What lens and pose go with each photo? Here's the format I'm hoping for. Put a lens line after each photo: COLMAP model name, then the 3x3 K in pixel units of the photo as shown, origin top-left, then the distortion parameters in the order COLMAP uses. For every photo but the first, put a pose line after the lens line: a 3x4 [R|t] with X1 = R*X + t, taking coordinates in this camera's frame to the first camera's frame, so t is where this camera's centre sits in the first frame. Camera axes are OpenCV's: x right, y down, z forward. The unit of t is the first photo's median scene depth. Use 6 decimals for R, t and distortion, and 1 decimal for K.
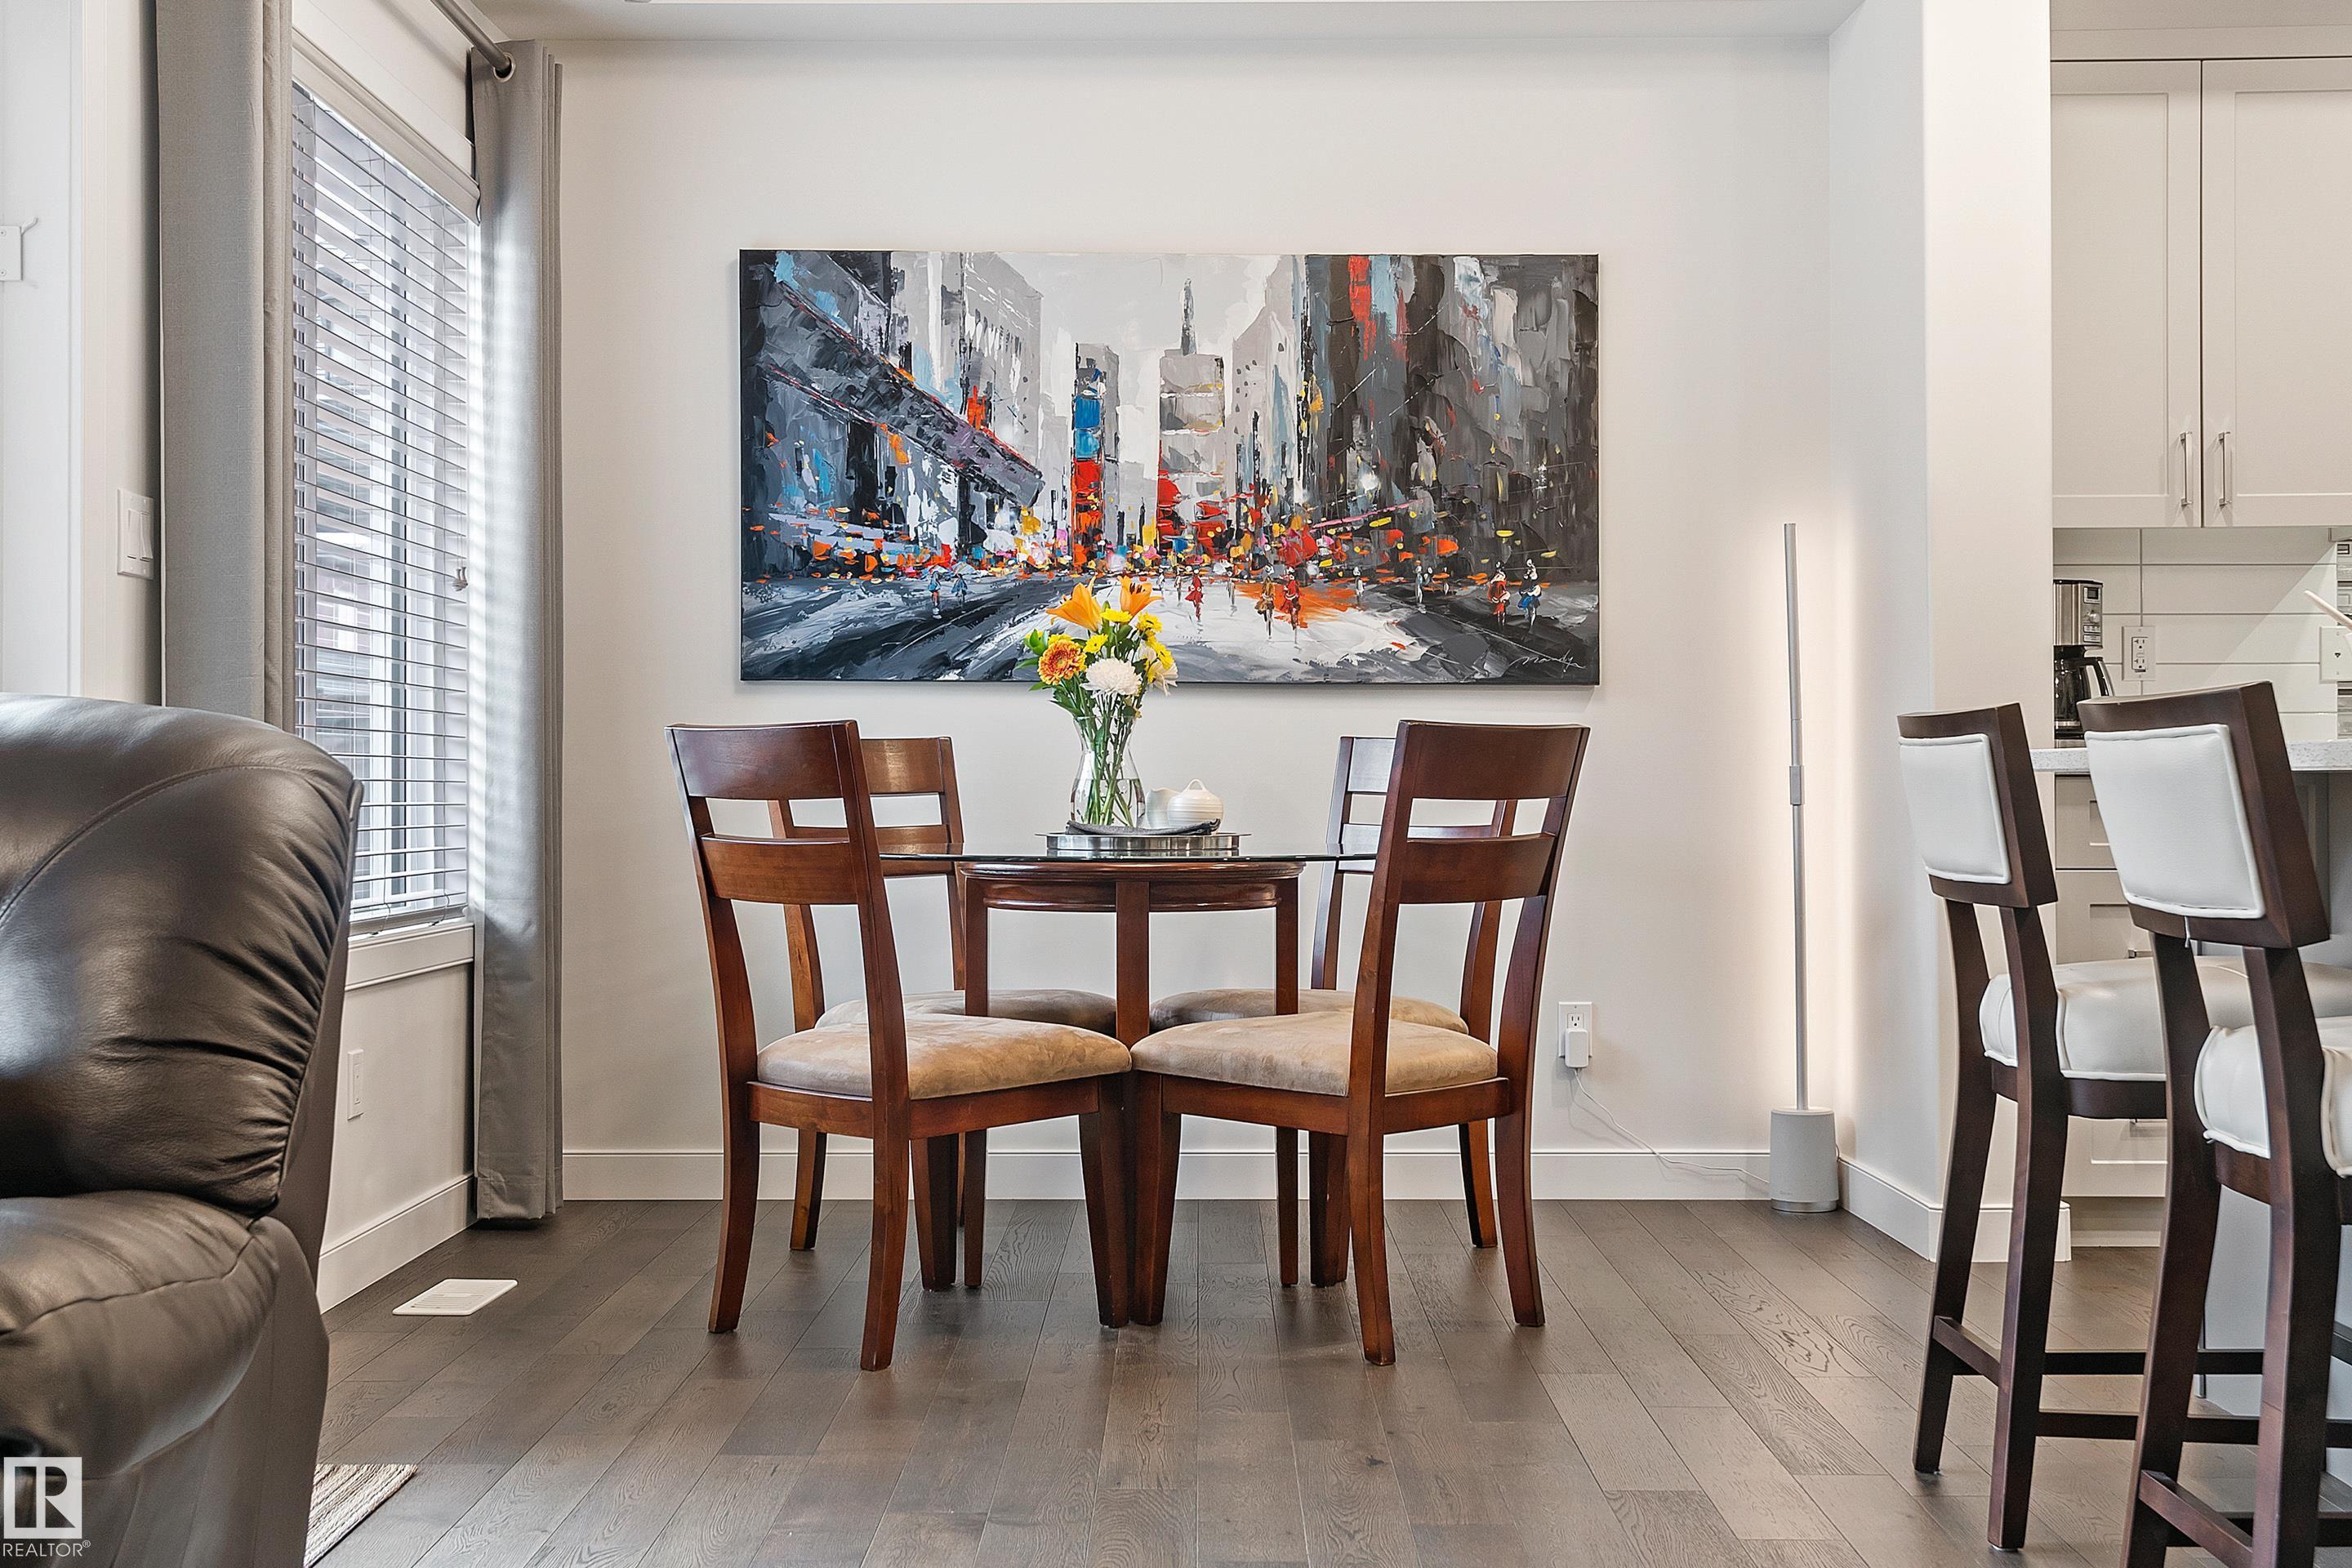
lens RADIAL K [[2790.8, 0, 1172.9], [0, 2790.8, 755.7], [0, 0, 1]] dist [0.006456, 0.023910]
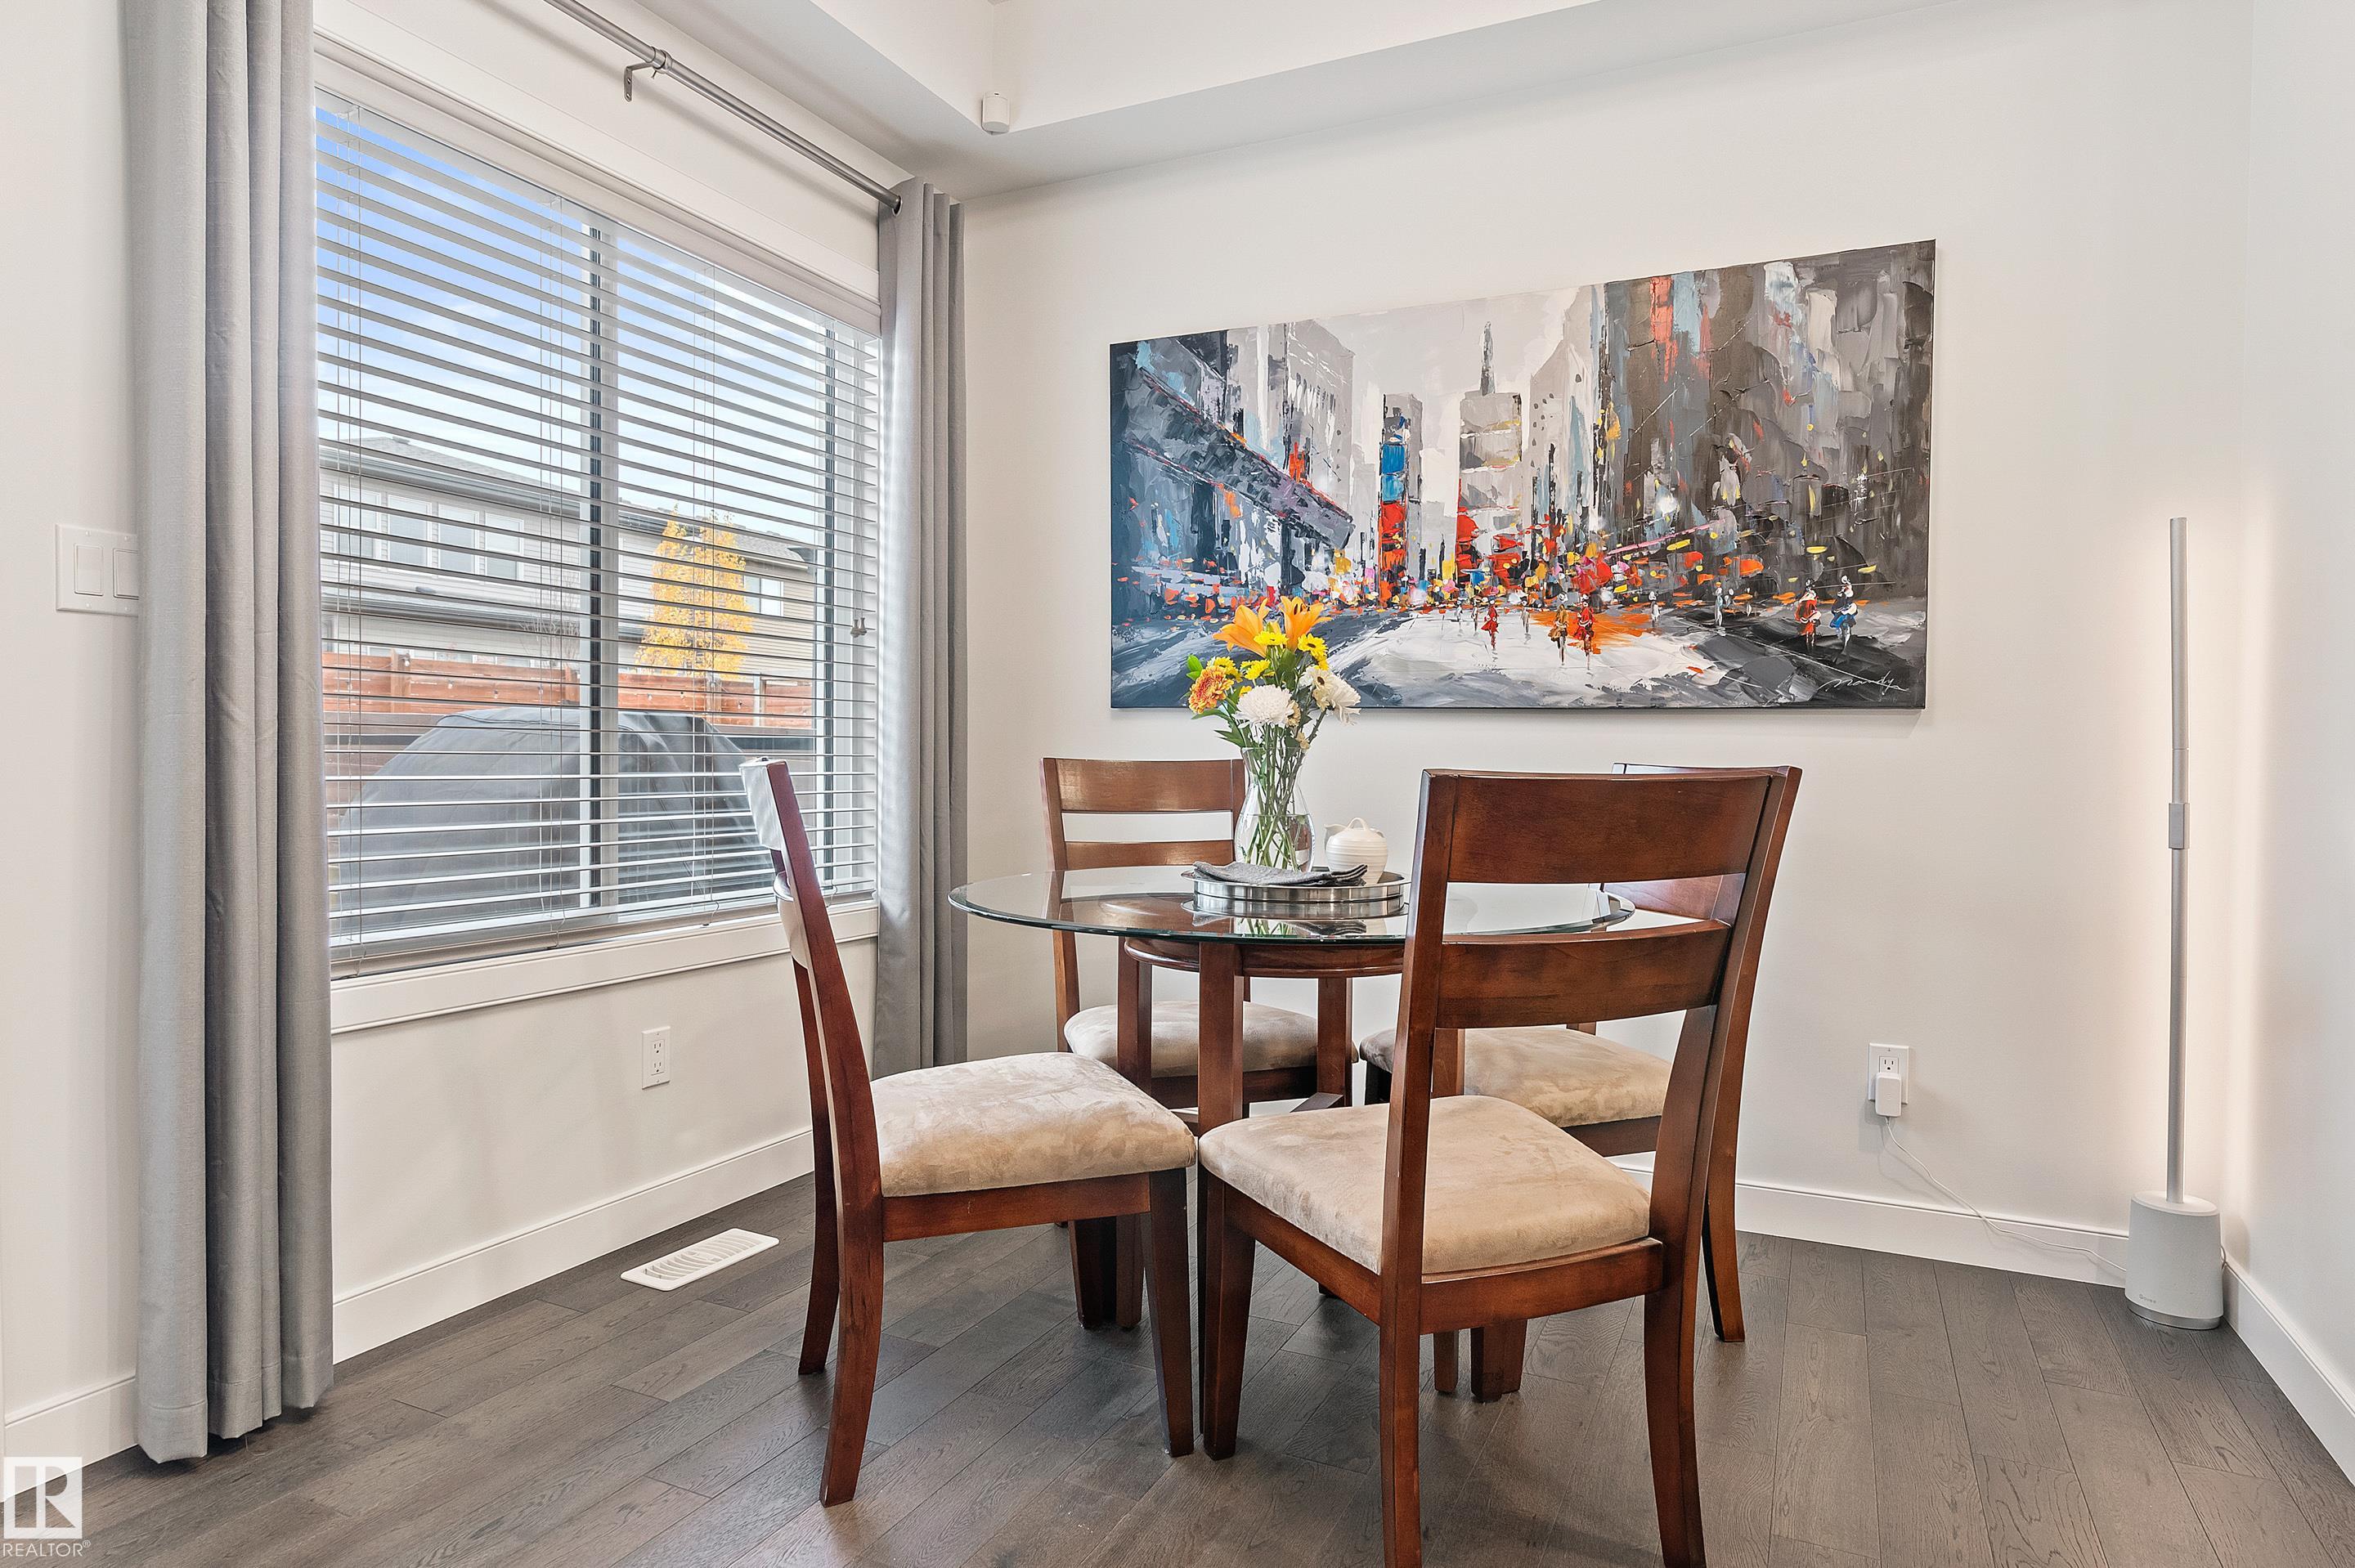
lens RADIAL K [[1365.4, 0, 1177.5], [0, 1365.4, 784.0], [0, 0, 1]] dist [-0.002648, -0.001068]
pose [[0.904057, 0.019293, -0.426976, 0.122002], [-0.005145, 0.999400, 0.034264, -0.014590], [0.427381, -0.028780, 0.903613, 0.483333]]
